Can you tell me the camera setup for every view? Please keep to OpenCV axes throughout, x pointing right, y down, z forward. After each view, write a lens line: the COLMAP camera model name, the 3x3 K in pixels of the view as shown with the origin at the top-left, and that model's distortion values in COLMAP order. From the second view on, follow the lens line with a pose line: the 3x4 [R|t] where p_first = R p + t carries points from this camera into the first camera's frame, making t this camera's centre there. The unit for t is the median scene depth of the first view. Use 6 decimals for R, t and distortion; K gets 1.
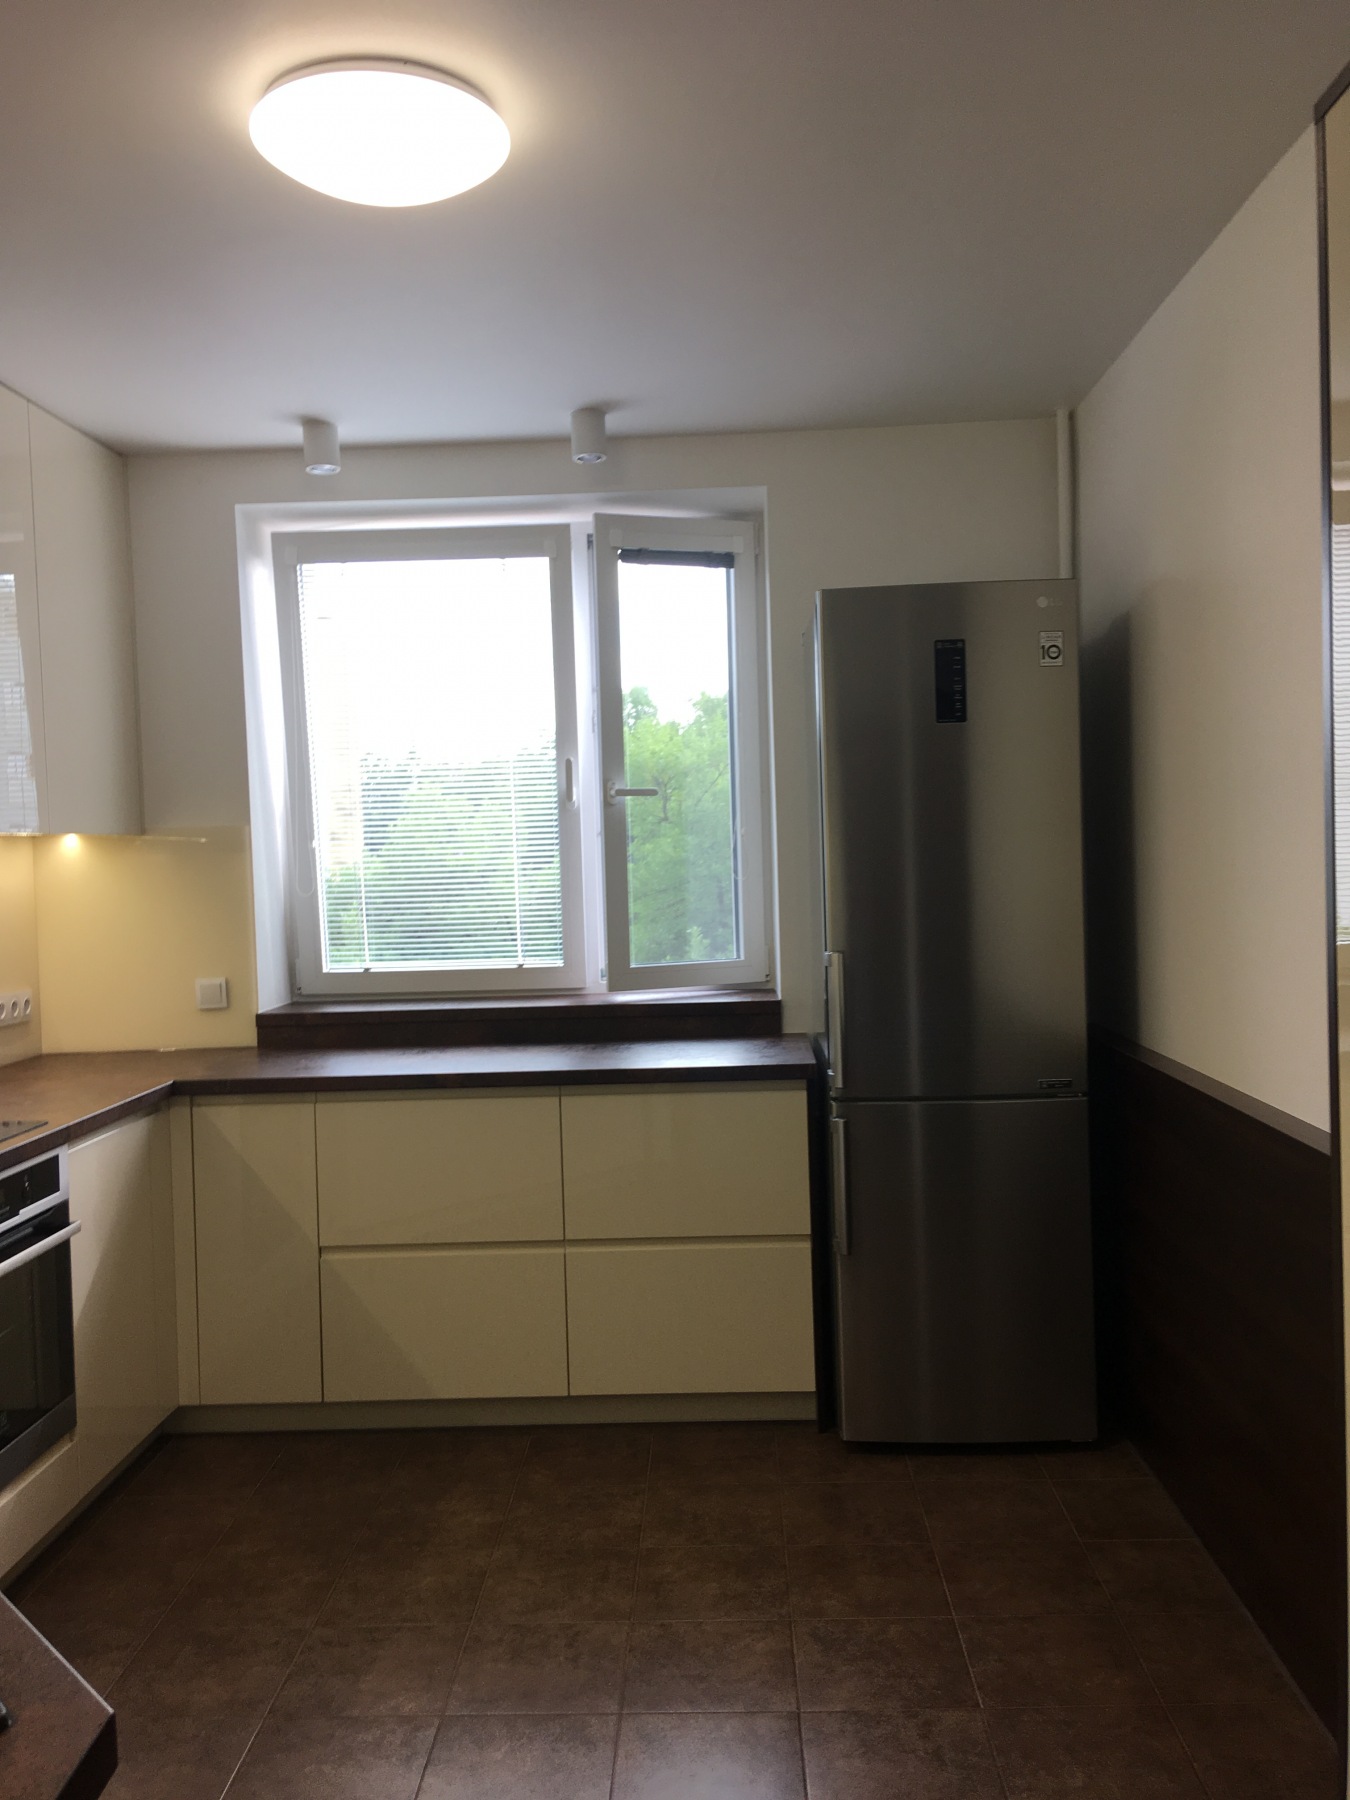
lens RADIAL K [[1530.4, 0, 671.3], [0, 1530.4, 902.8], [0, 0, 1]] dist [0.111599, -0.149108]
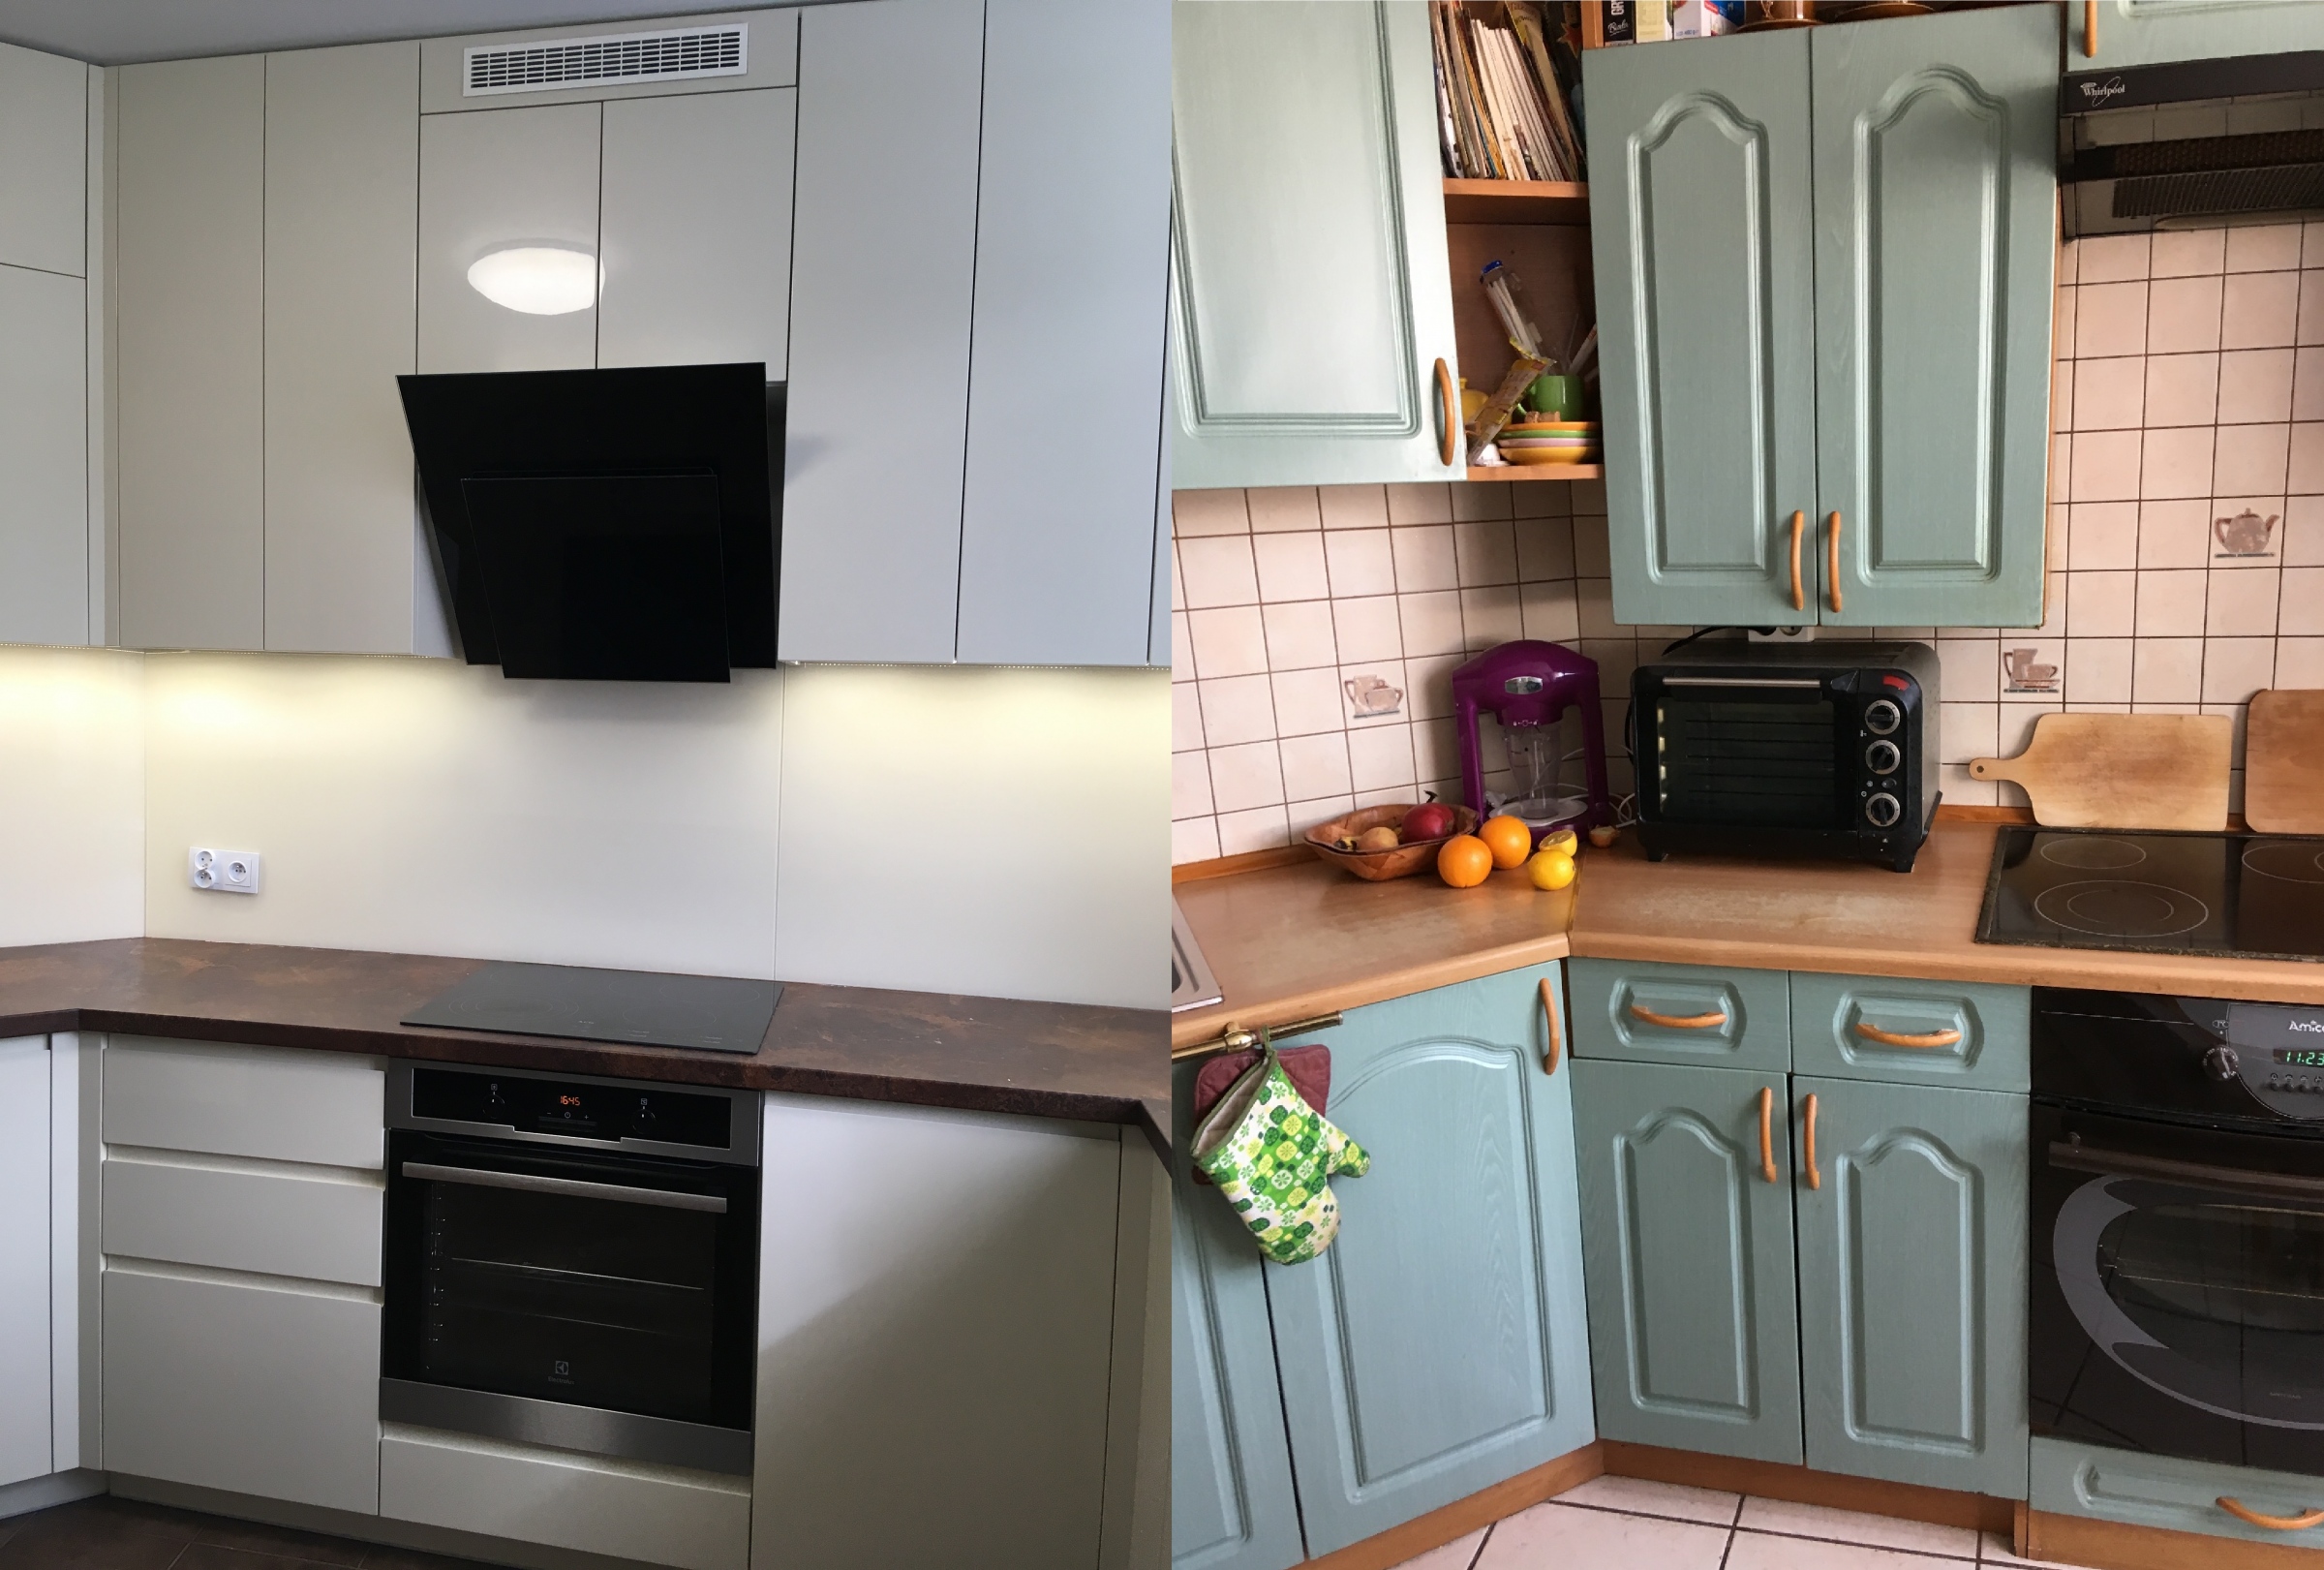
lens RADIAL K [[1522.1, 0, 1060.7], [0, 1522.1, 794.1], [0, 0, 1]] dist [0.064104, -0.006824]
pose [[-0.205577, 0.088920, -0.974593, 0.225417], [-0.049971, 0.993611, 0.101196, -0.053215], [0.977364, 0.069505, -0.199820, 1.085791]]
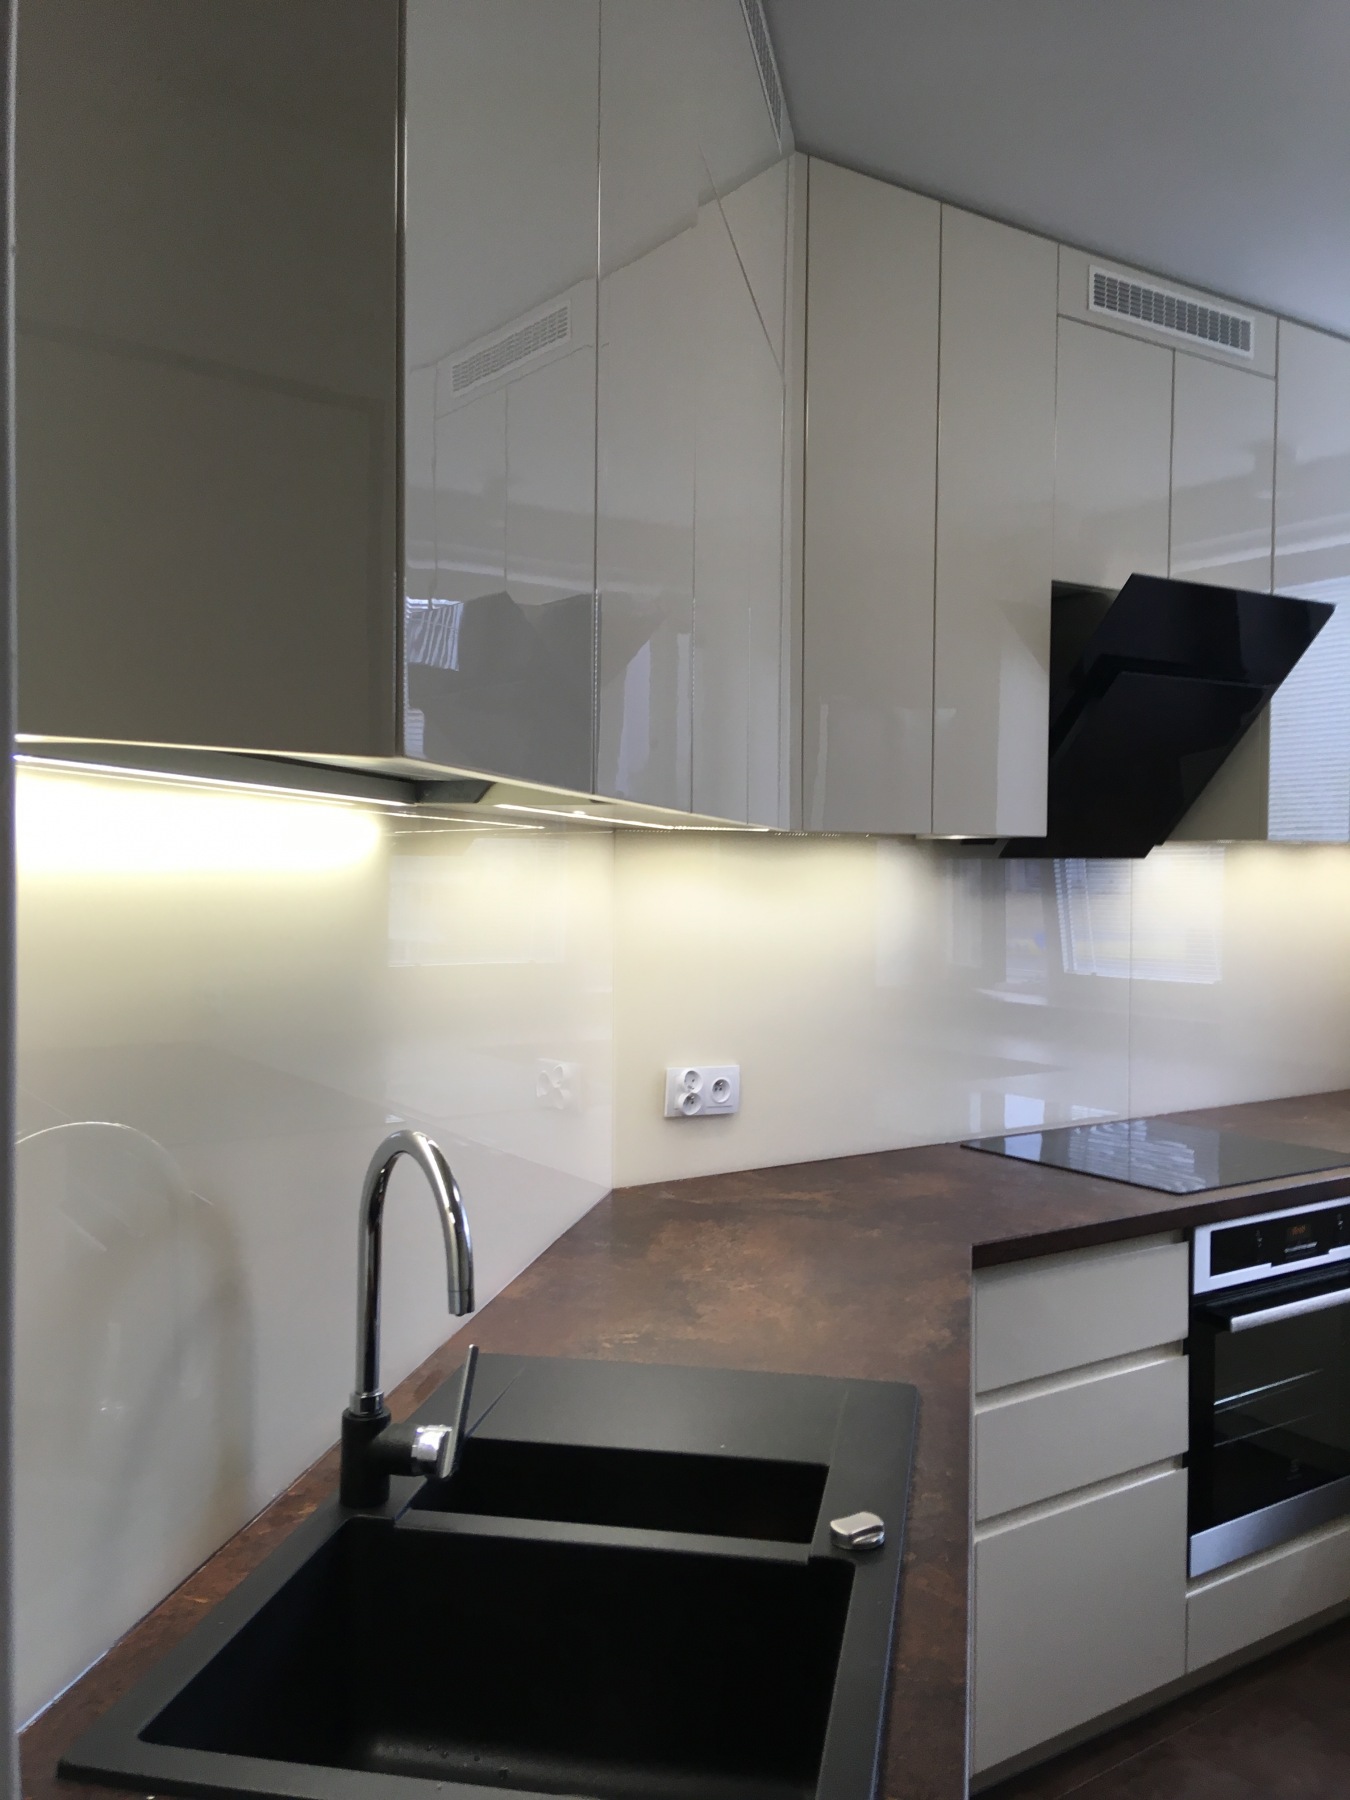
lens RADIAL K [[1530.4, 0, 681.8], [0, 1530.4, 901.7], [0, 0, 1]] dist [0.111599, -0.149108]
pose [[0.621710, 0.058368, -0.781070, 0.045510], [-0.056702, 0.997957, 0.029442, -0.013222], [0.781193, 0.025984, 0.623749, 0.085292]]
